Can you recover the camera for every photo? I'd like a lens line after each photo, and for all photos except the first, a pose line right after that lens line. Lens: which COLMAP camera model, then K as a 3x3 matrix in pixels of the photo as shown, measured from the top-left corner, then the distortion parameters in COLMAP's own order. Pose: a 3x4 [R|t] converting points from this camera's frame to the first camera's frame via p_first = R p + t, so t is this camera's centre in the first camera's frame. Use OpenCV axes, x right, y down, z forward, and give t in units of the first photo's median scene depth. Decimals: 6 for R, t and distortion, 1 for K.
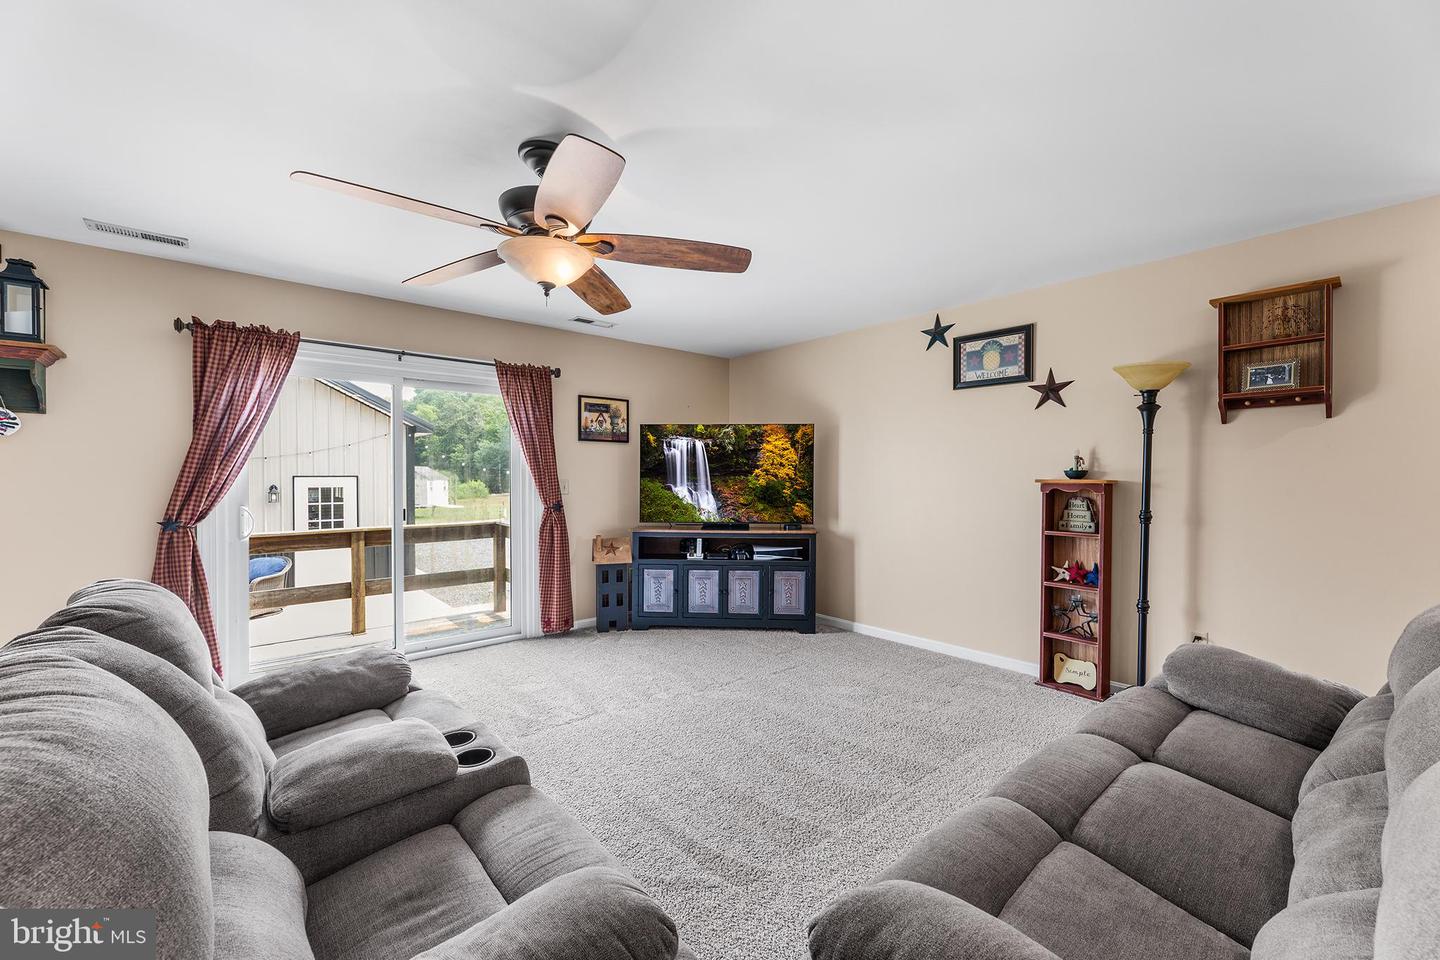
lens RADIAL K [[586.9, 0, 720.2], [0, 586.9, 480.4], [0, 0, 1]] dist [0.002340, 0.000182]
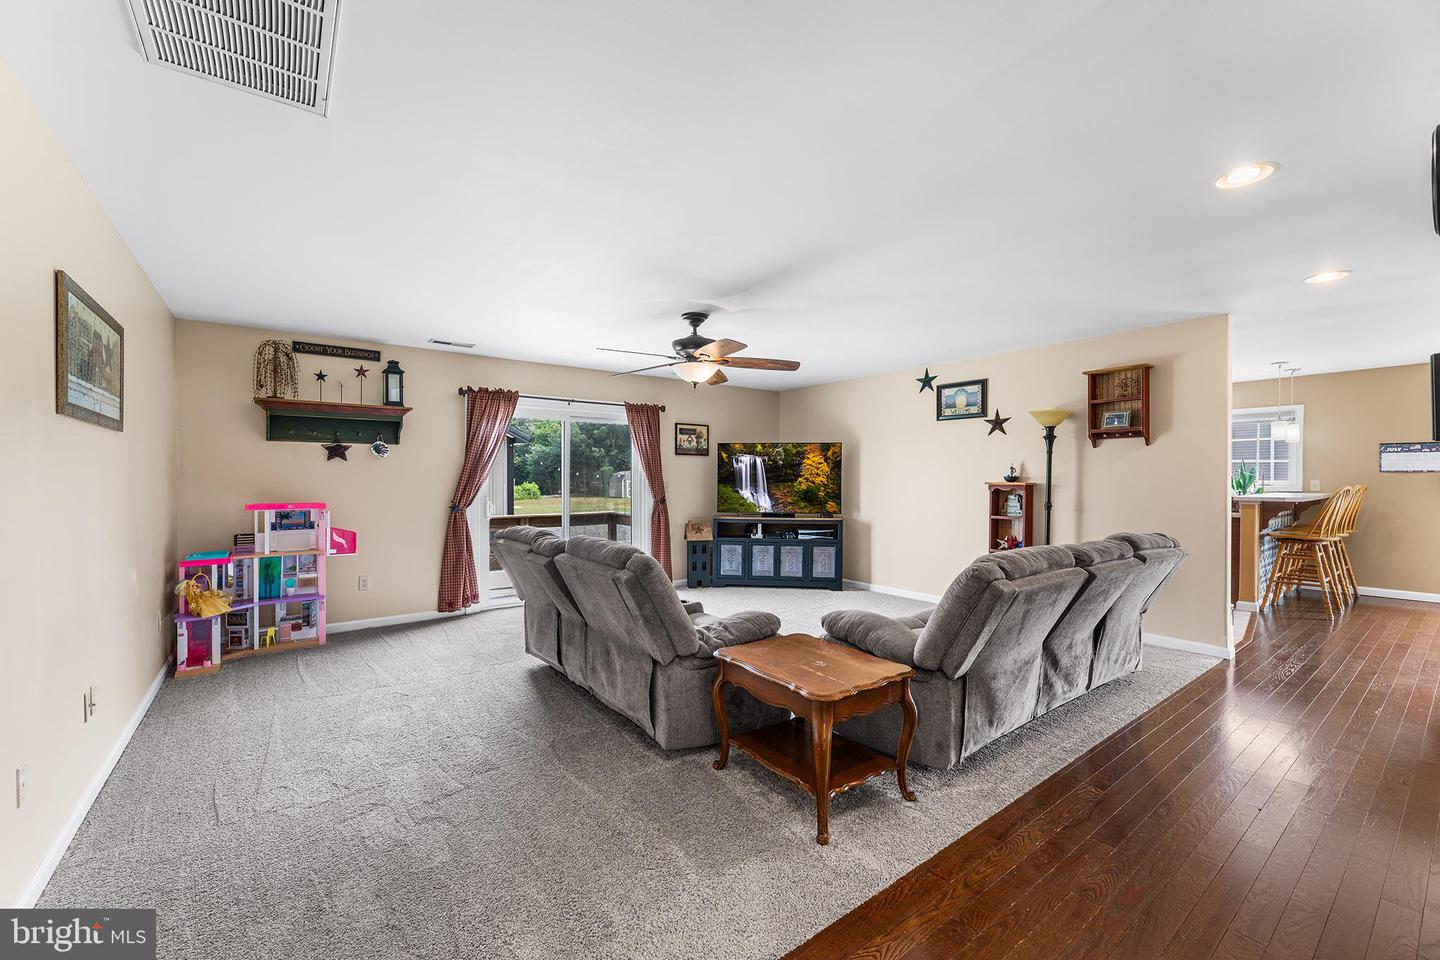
lens RADIAL K [[586.9, 0, 719.4], [0, 586.9, 484.1], [0, 0, 1]] dist [0.002340, 0.000182]
pose [[0.997630, 0.001395, -0.068790, -0.043114], [-0.001248, 0.999997, 0.002183, 0.000698], [0.068793, -0.002092, 0.997629, -0.507855]]
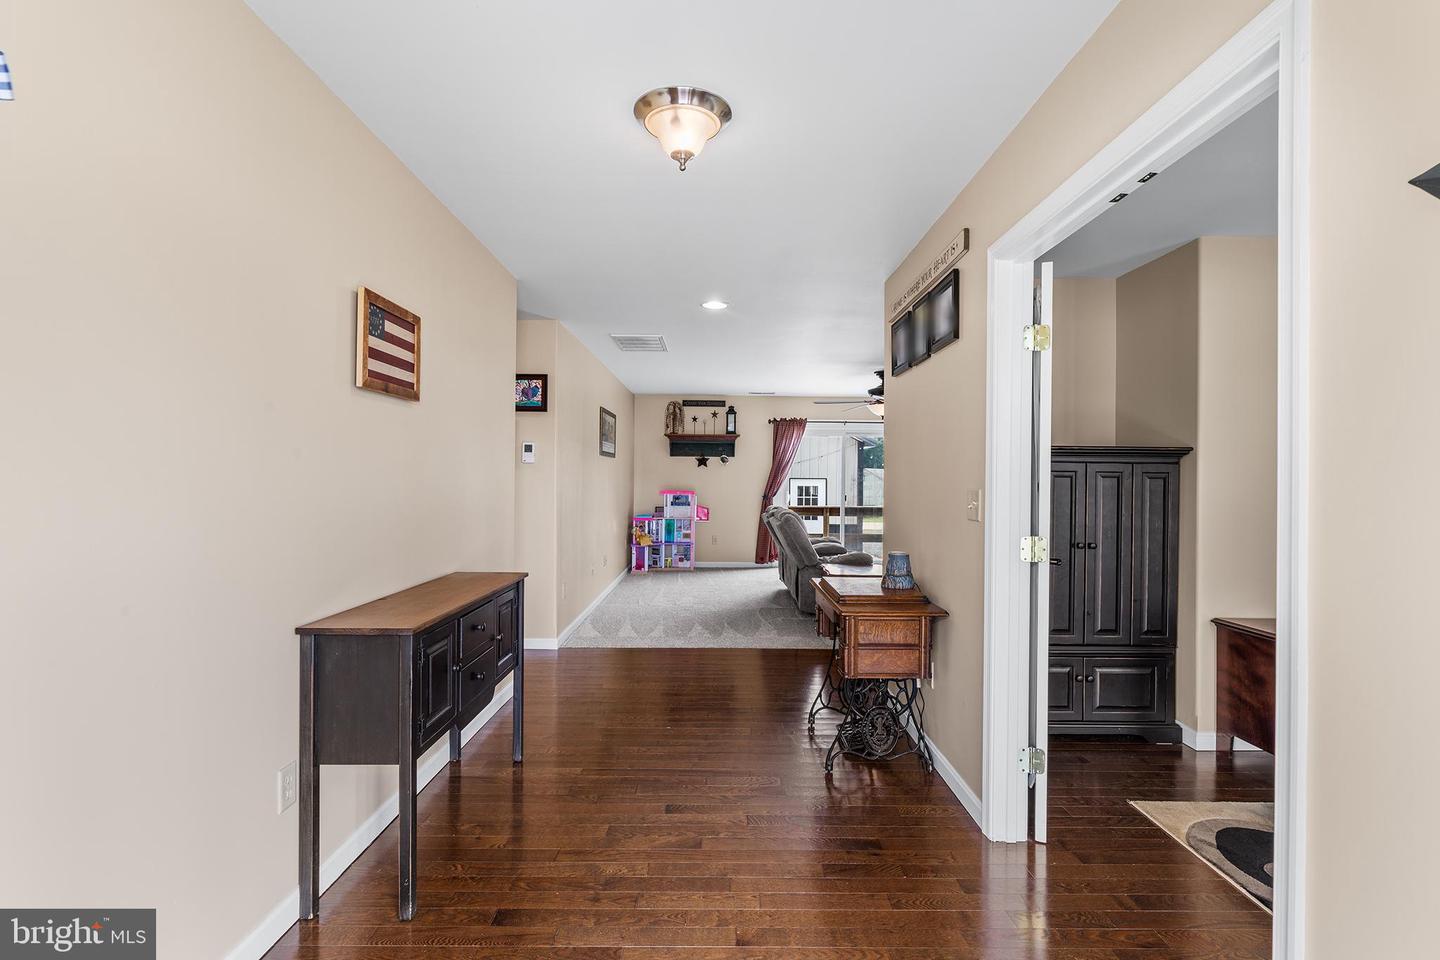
lens RADIAL K [[686.0, 0, 724.1], [0, 686.0, 481.3], [0, 0, 1]] dist [0.000098, 0.000000]
pose [[0.766443, 0.011842, -0.642204, 0.708937], [-0.015085, 0.999886, 0.000434, 0.004272], [0.642136, 0.009355, 0.766534, -1.168482]]
